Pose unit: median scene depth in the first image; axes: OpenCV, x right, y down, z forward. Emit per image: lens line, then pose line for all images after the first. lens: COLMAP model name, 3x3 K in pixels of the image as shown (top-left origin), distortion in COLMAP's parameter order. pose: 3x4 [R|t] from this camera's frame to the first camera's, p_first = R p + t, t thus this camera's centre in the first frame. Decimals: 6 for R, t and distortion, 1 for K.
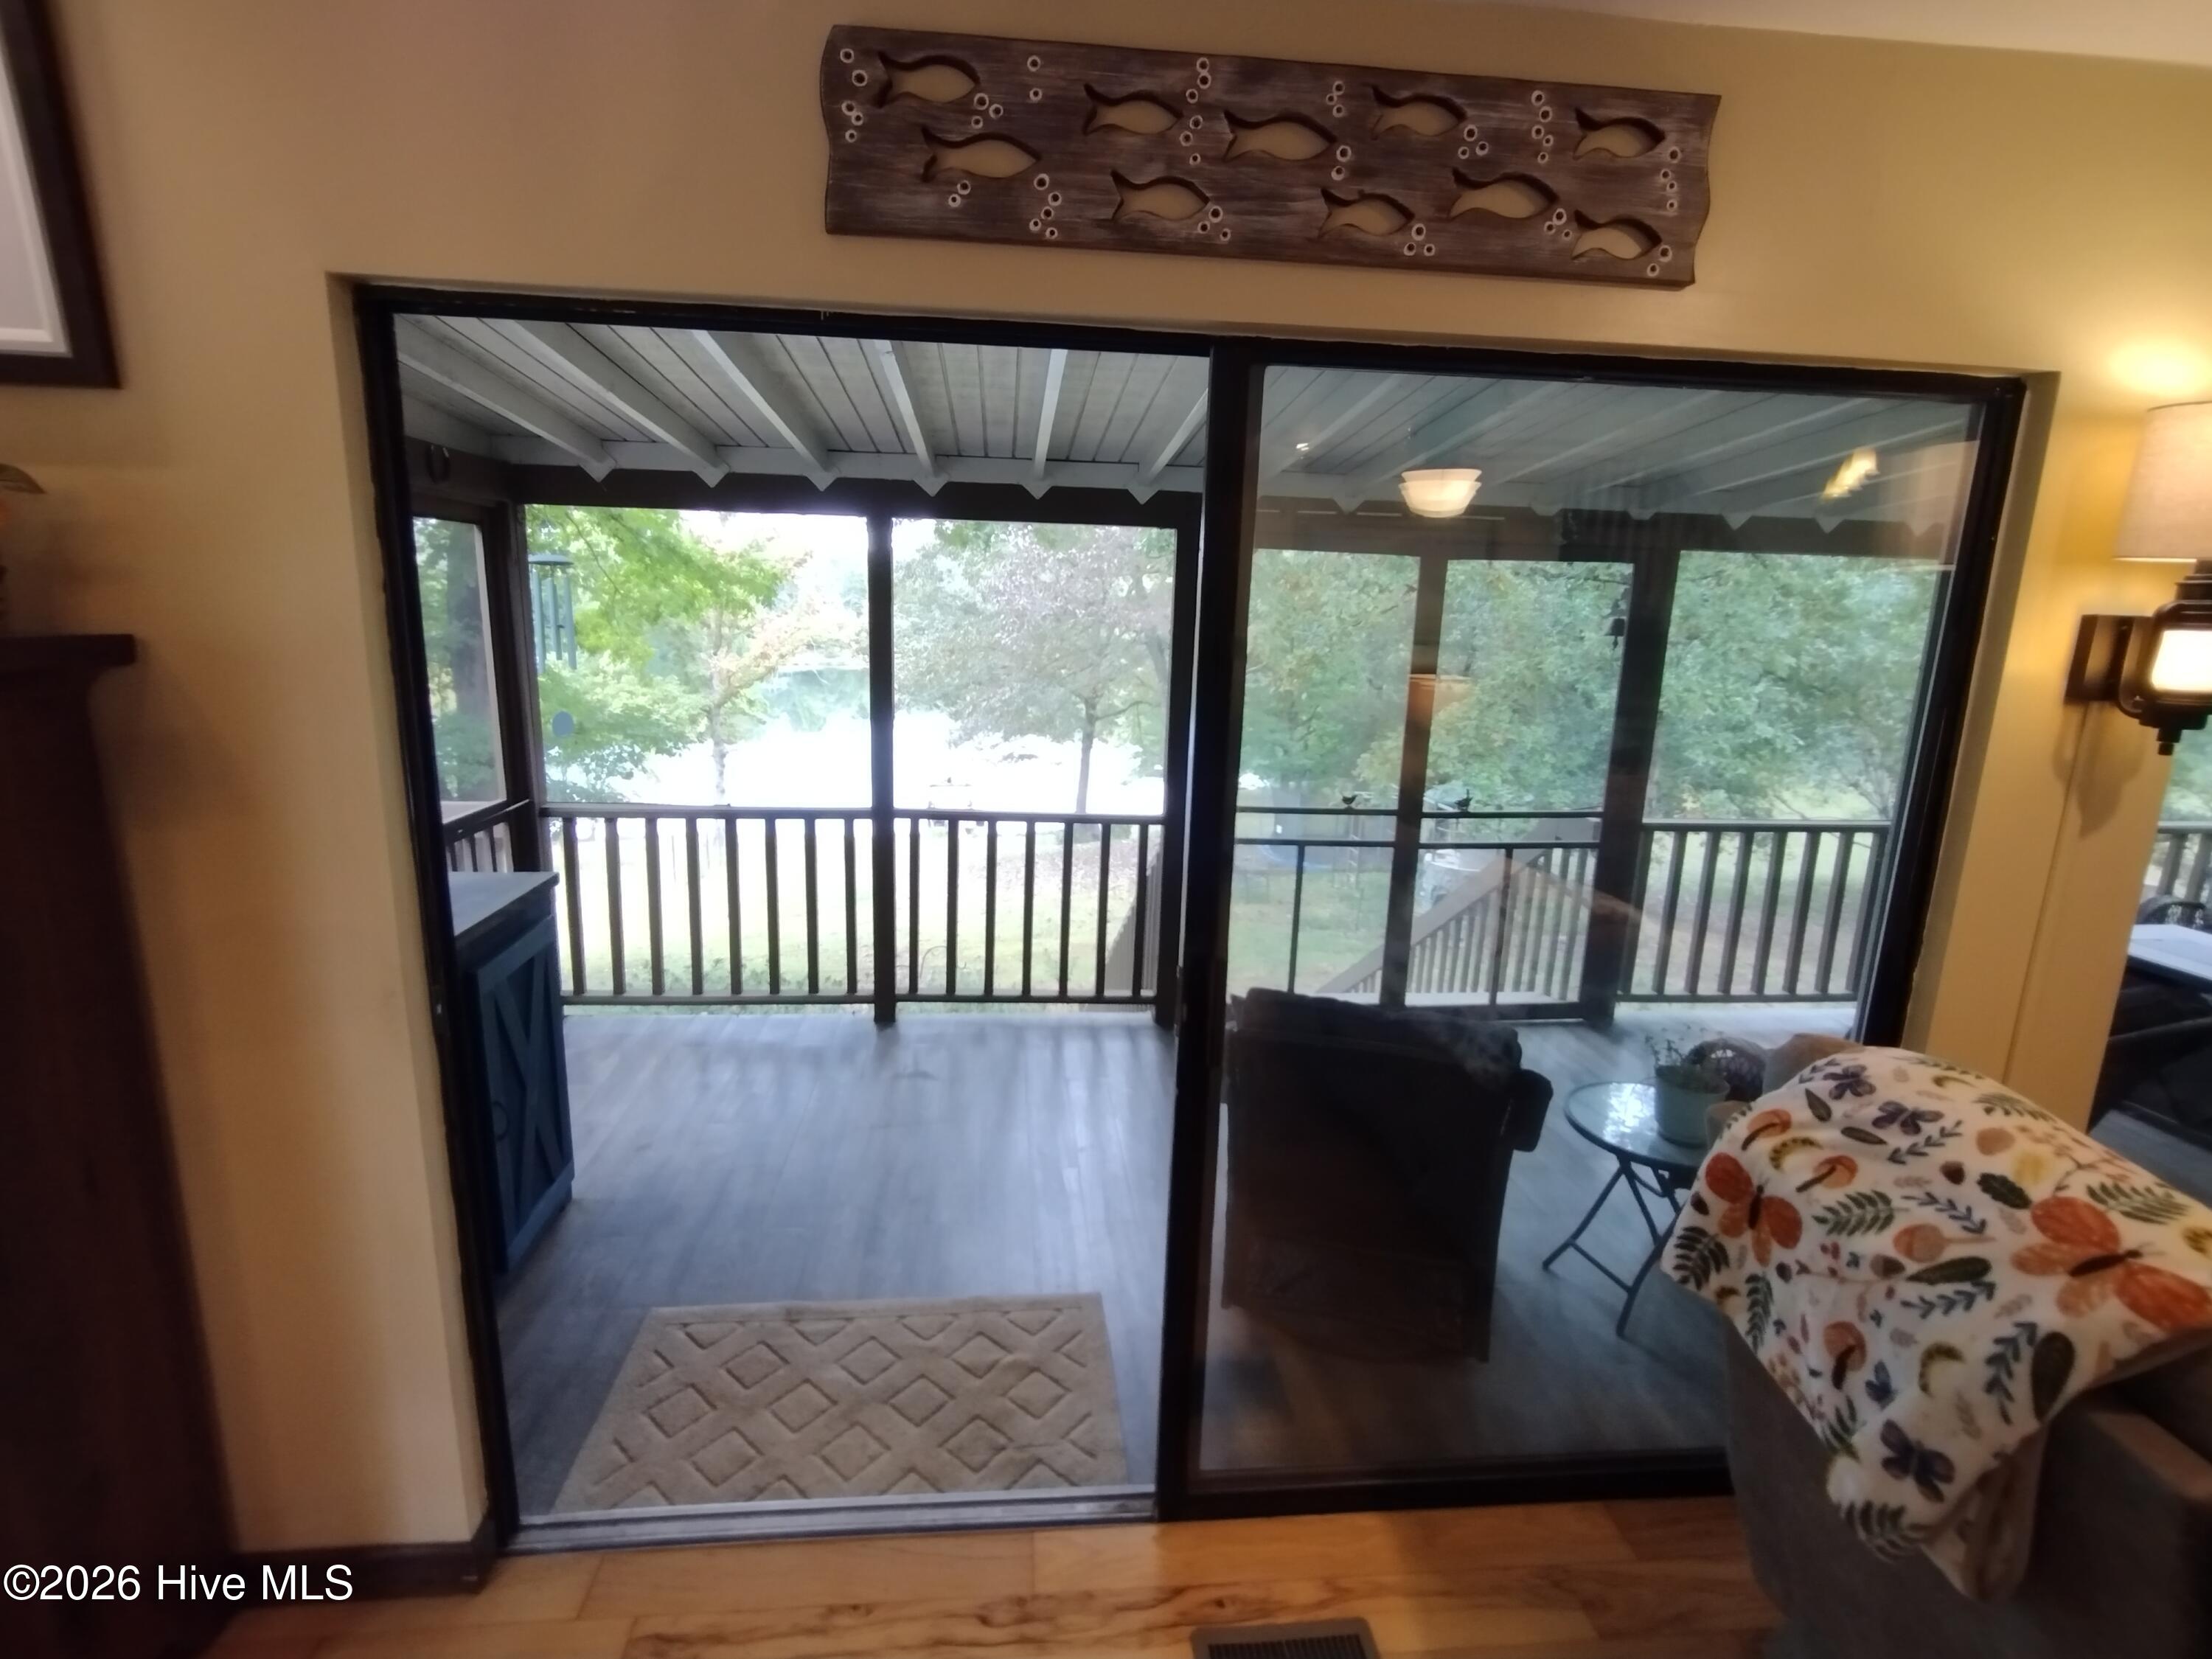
lens RADIAL K [[1010.9, 0, 1084.9], [0, 1010.9, 807.3], [0, 0, 1]] dist [-0.002223, -0.000374]
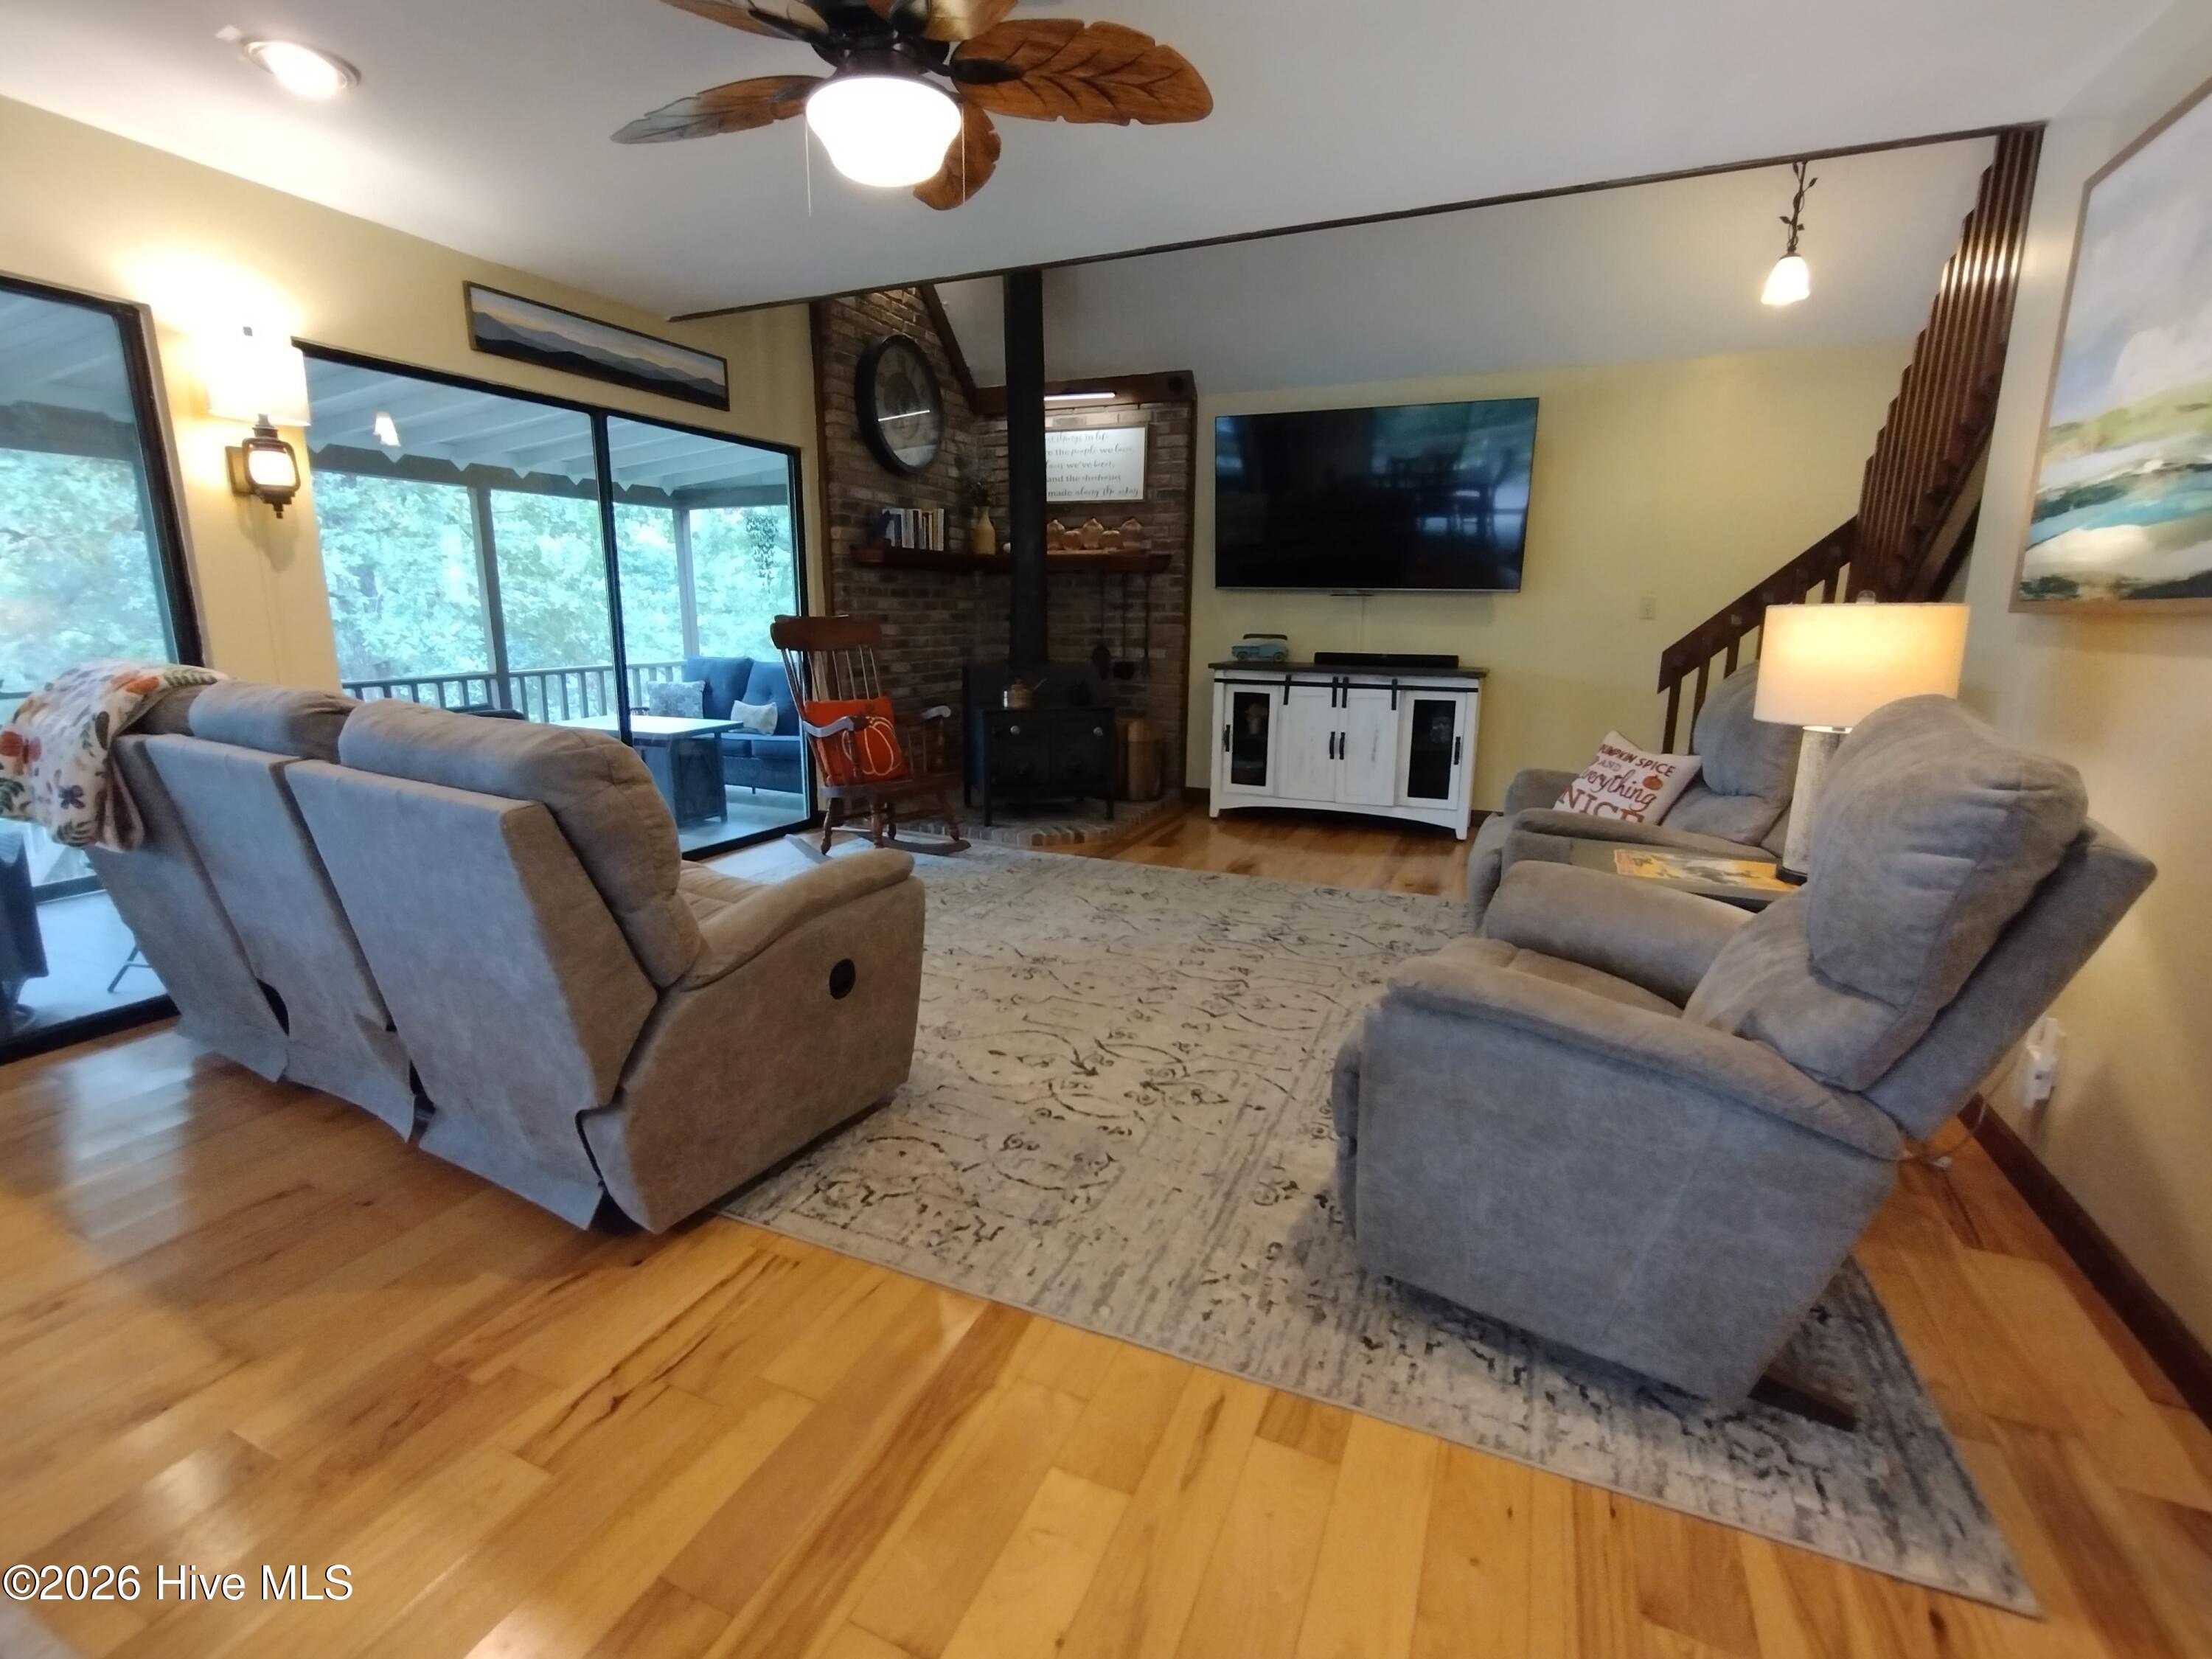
lens RADIAL K [[1002.6, 0, 1089.7], [0, 1002.6, 824.9], [0, 0, 1]] dist [-0.002881, -0.001014]
pose [[0.479649, -0.210287, 0.851890, 0.010242], [0.178927, 0.973899, 0.139661, 0.192962], [-0.859024, 0.085438, 0.504755, -0.466663]]
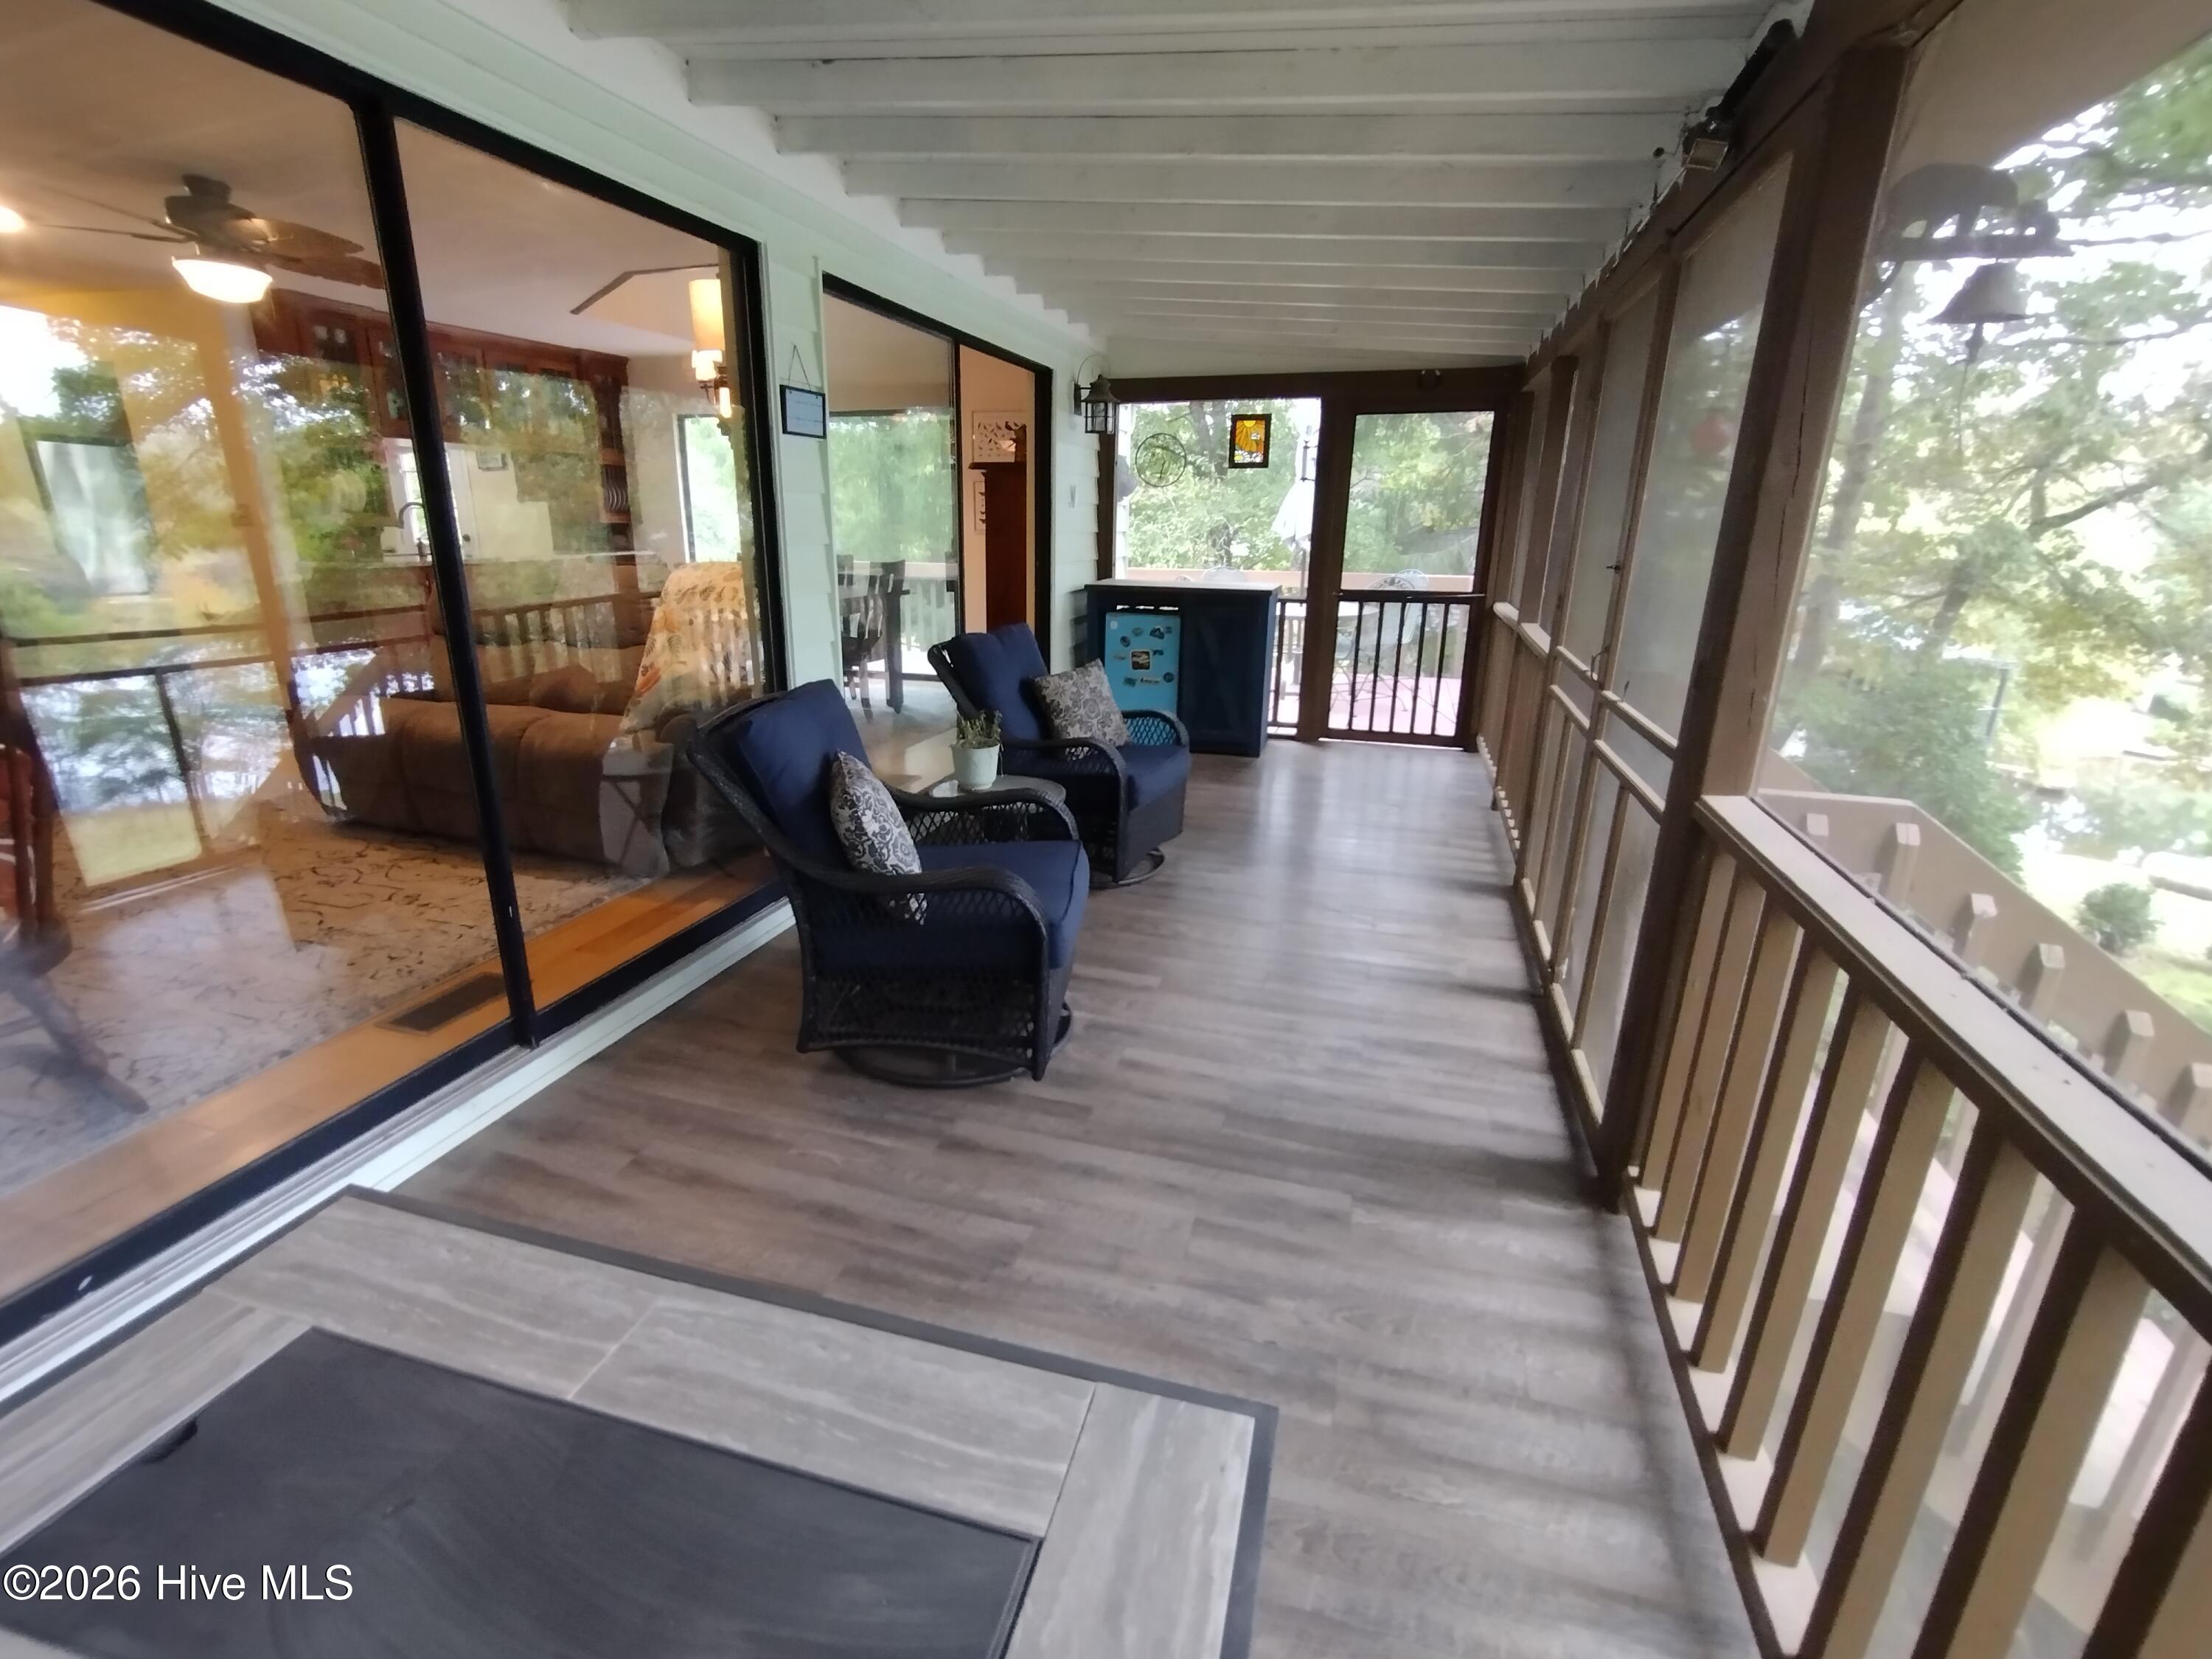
lens RADIAL K [[1026.0, 0, 1077.7], [0, 1026.0, 815.1], [0, 0, 1]] dist [0.000281, -0.000232]
pose [[-0.375287, 0.223304, -0.899608, 1.049356], [-0.203453, 0.927033, 0.314986, -0.056670], [0.904304, 0.301238, -0.302472, 0.921666]]
